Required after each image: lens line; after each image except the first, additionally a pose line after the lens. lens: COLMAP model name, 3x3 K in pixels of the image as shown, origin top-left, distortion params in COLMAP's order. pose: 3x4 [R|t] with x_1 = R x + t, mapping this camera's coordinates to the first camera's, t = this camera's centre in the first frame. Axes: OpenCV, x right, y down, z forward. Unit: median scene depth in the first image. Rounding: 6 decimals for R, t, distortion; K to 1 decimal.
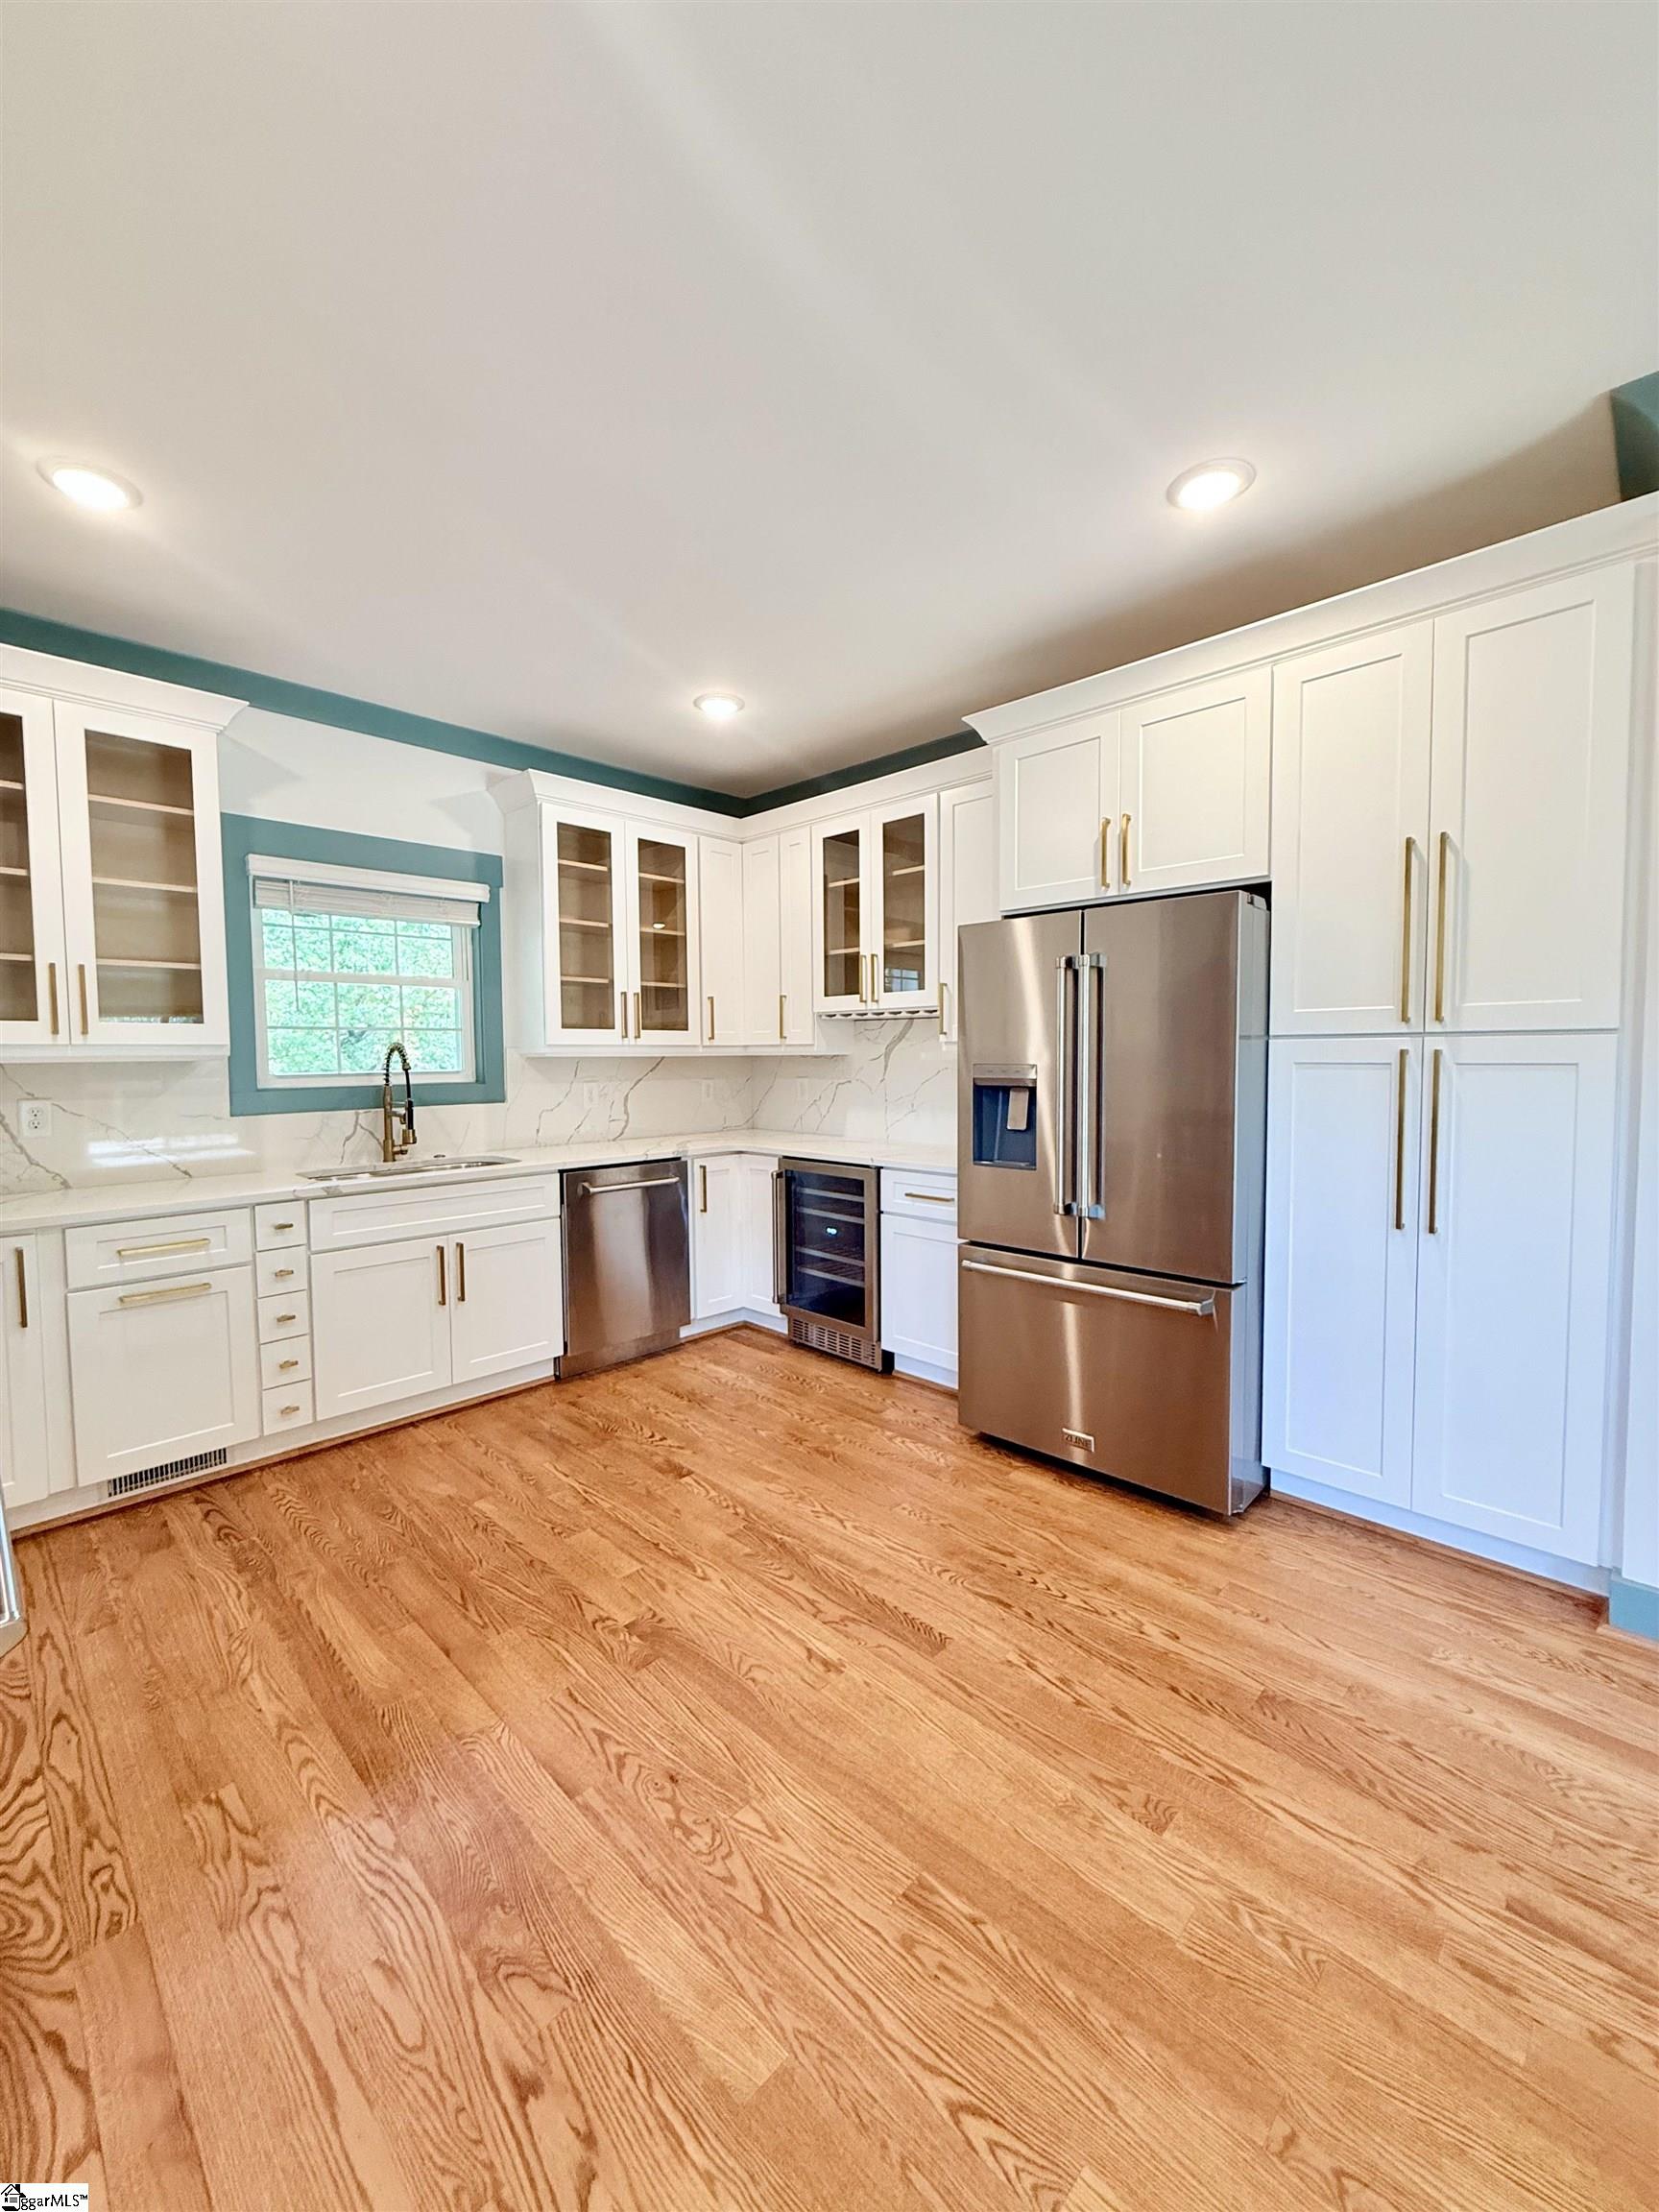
lens RADIAL K [[884.0, 0, 828.7], [0, 884.0, 1098.4], [0, 0, 1]] dist [0.001543, -0.000064]
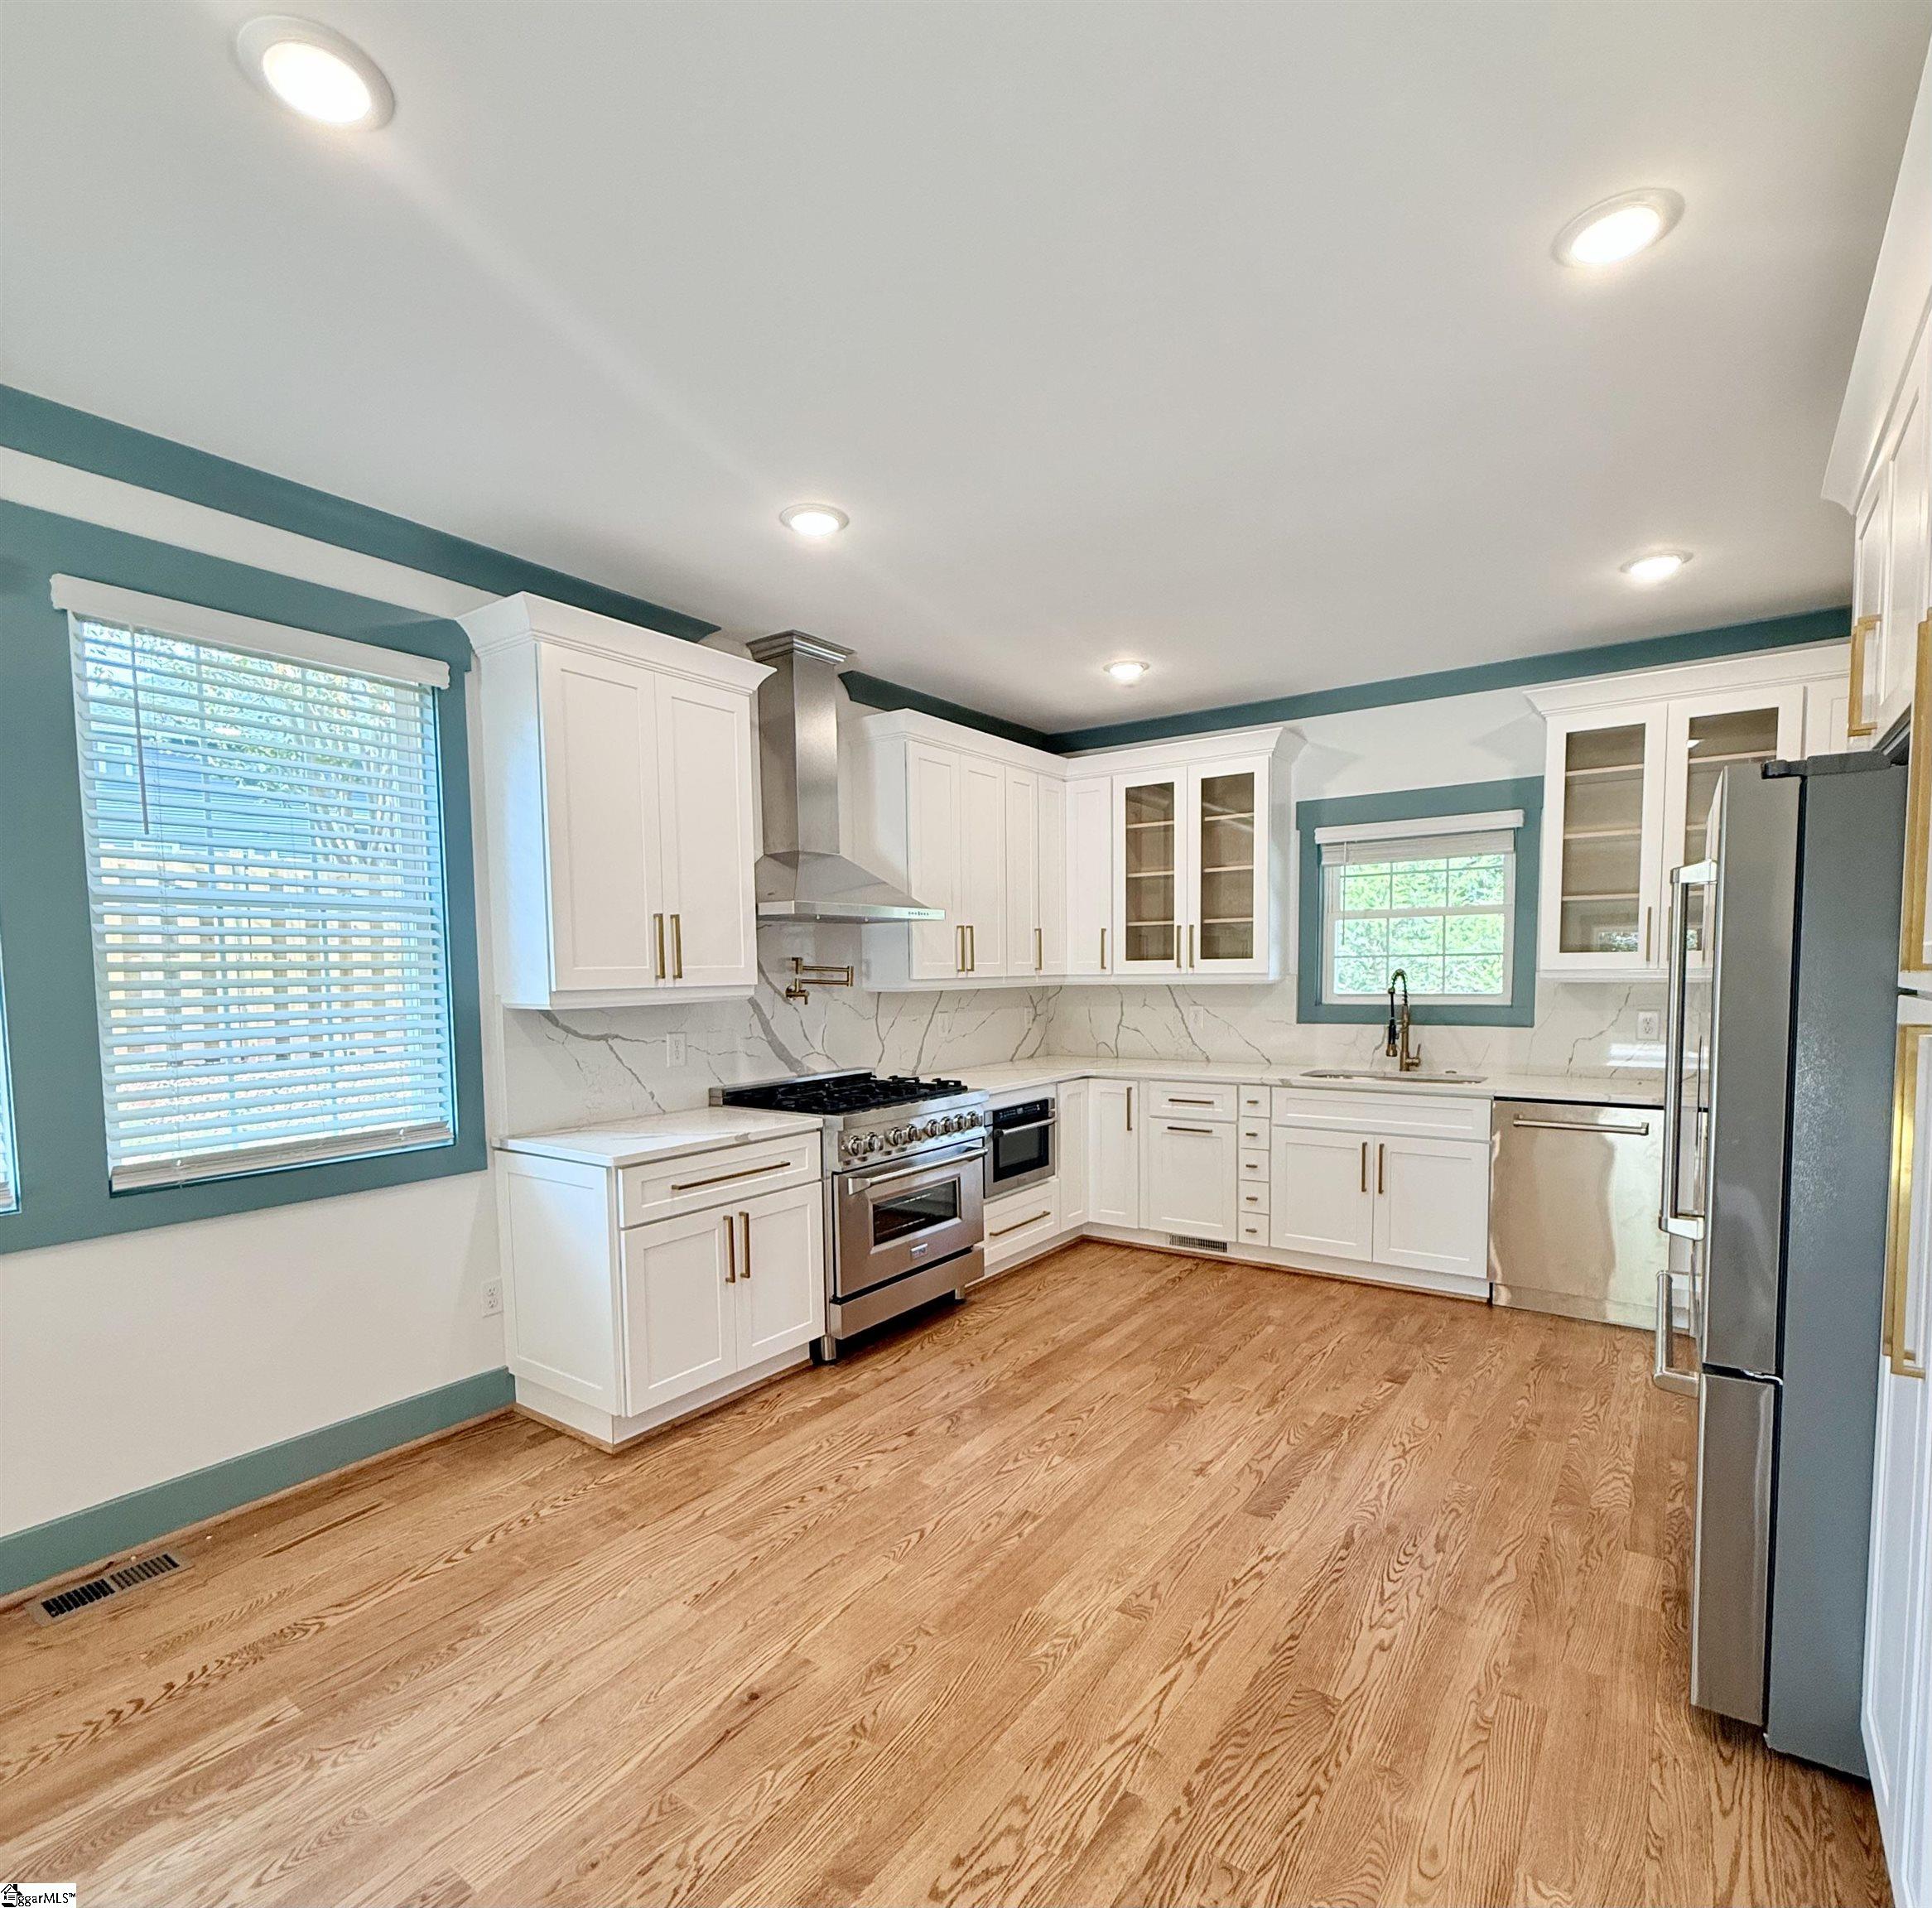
lens RADIAL K [[1030.1, 0, 966.6], [0, 1030.1, 1036.5], [0, 0, 1]] dist [-0.000587, 0.000219]
pose [[0.156547, 0.072683, -0.984993, 0.798662], [-0.036781, 0.997026, 0.067725, -0.047756], [0.986985, 0.025627, 0.158755, 0.233864]]
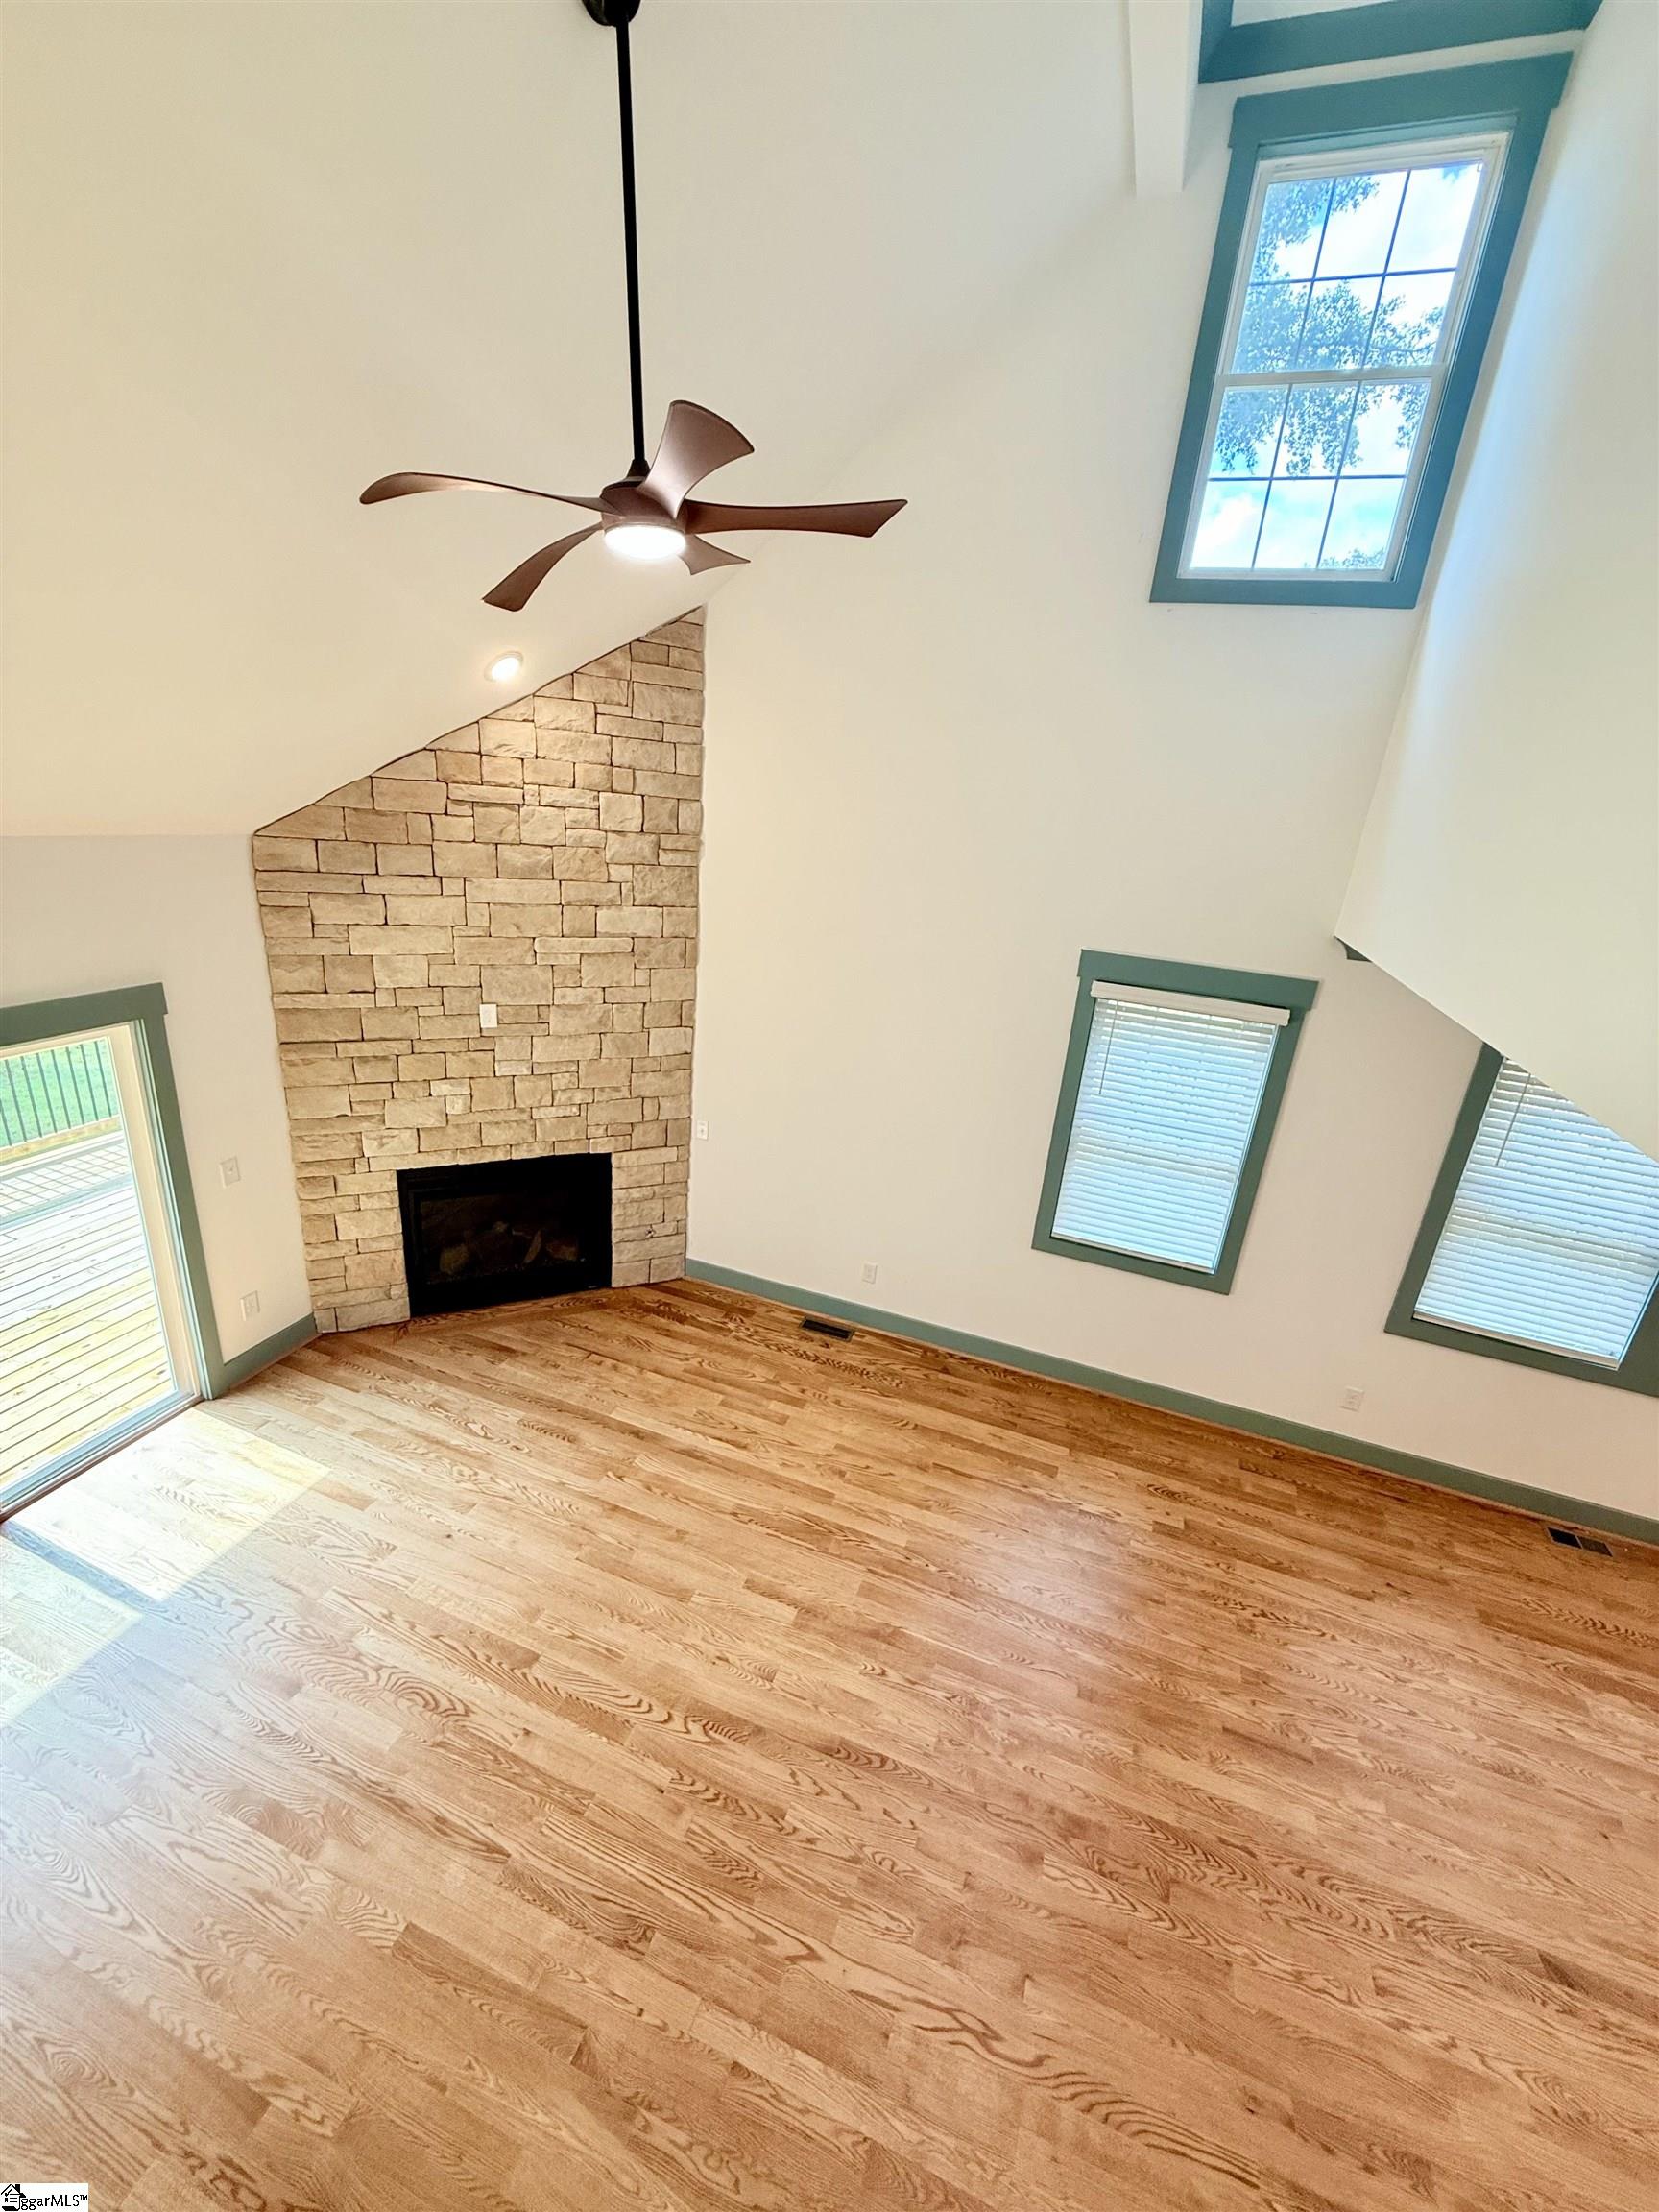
lens RADIAL K [[884.0, 0, 833.1], [0, 884.0, 1100.0], [0, 0, 1]] dist [0.001543, -0.000064]
pose [[-0.906250, 0.071896, -0.416583, 1.498998], [-0.099895, 0.921103, 0.376284, -0.565316], [0.410769, 0.382623, -0.827568, 0.137919]]
